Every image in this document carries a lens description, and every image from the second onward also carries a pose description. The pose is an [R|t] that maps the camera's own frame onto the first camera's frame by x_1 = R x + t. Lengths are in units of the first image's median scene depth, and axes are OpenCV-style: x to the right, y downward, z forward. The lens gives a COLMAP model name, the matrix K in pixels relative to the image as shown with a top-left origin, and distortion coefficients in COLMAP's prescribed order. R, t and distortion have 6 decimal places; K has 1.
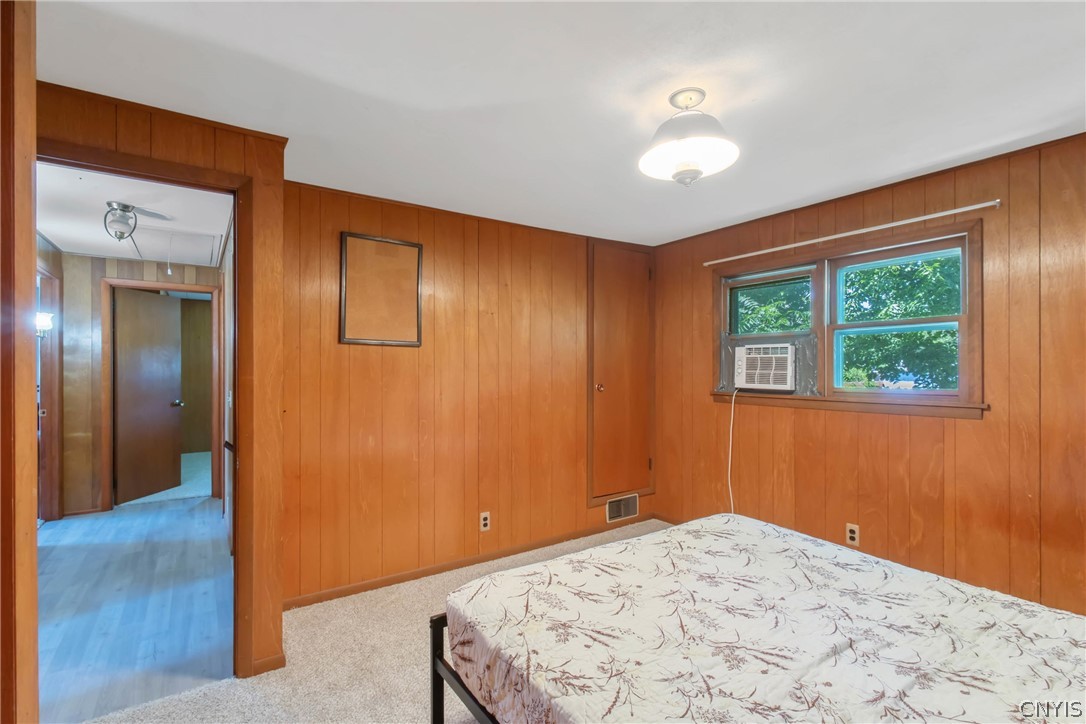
lens RADIAL K [[503.4, 0, 540.5], [0, 503.4, 372.4], [0, 0, 1]] dist [-0.002061, 0.000016]
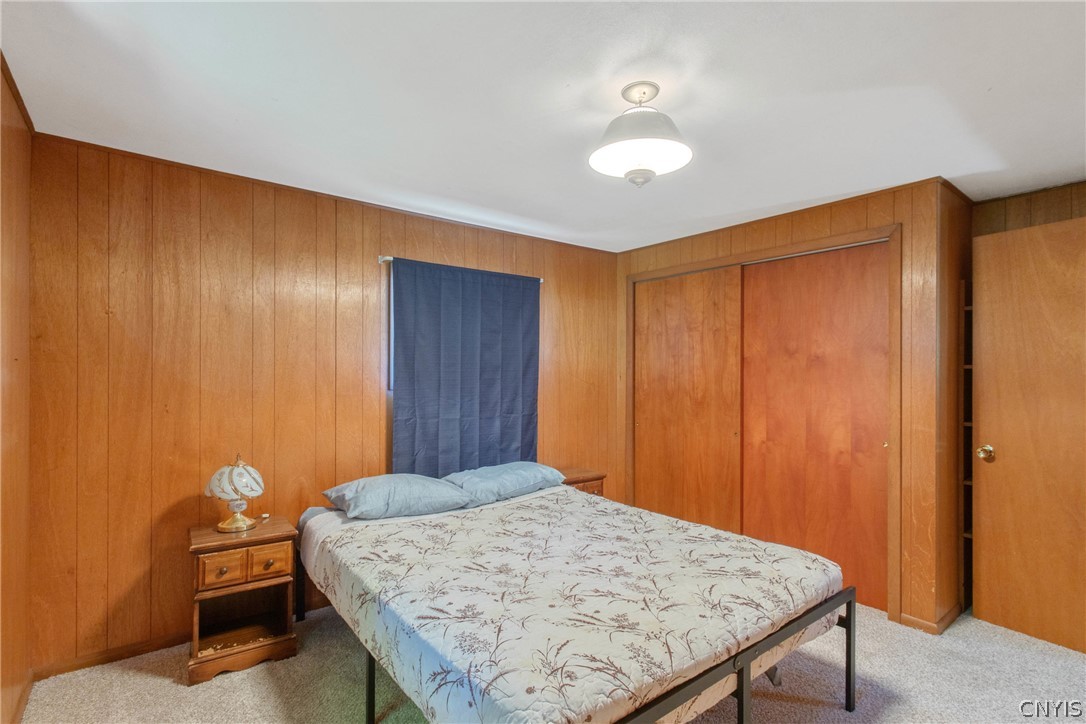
lens RADIAL K [[515.9, 0, 541.8], [0, 515.9, 367.3], [0, 0, 1]] dist [0.002171, 0.000128]
pose [[-0.998173, 0.006012, -0.060126, 0.390708], [0.006855, 0.999881, -0.013825, -0.003139], [0.060035, -0.014212, -0.998095, 1.415934]]
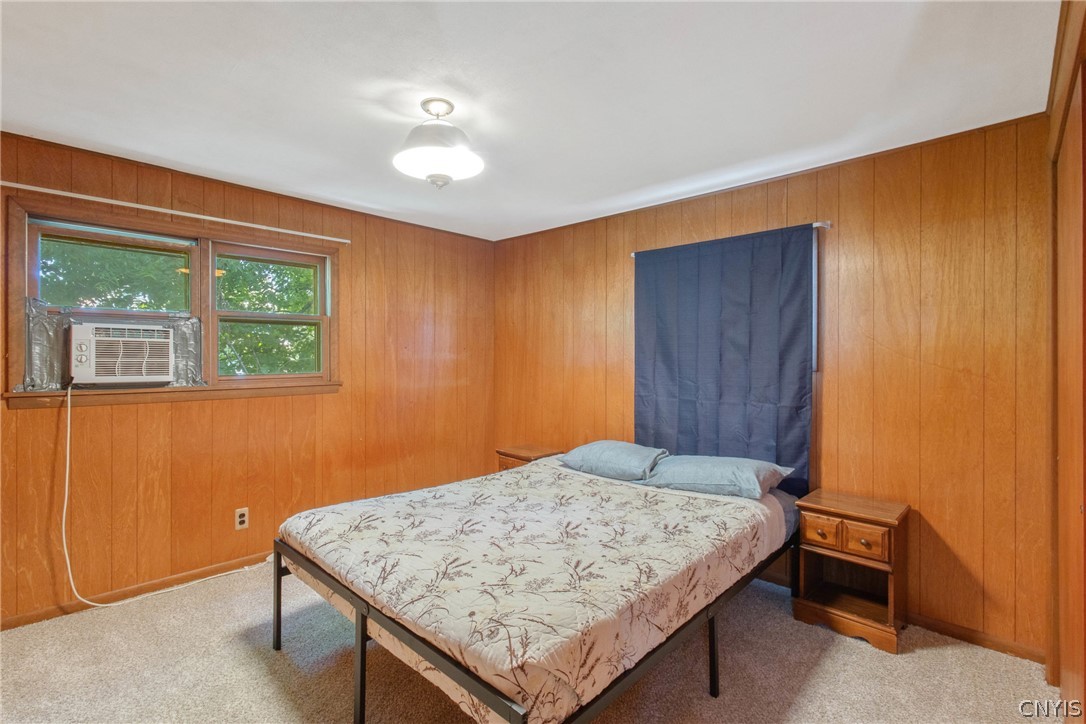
lens RADIAL K [[497.9, 0, 539.1], [0, 497.9, 360.2], [0, 0, 1]] dist [0.000877, 0.000624]
pose [[-0.208812, -0.006026, 0.977937, -0.582953], [0.006219, 0.999953, 0.007489, -0.003425], [-0.977936, 0.007645, -0.208765, 0.730773]]
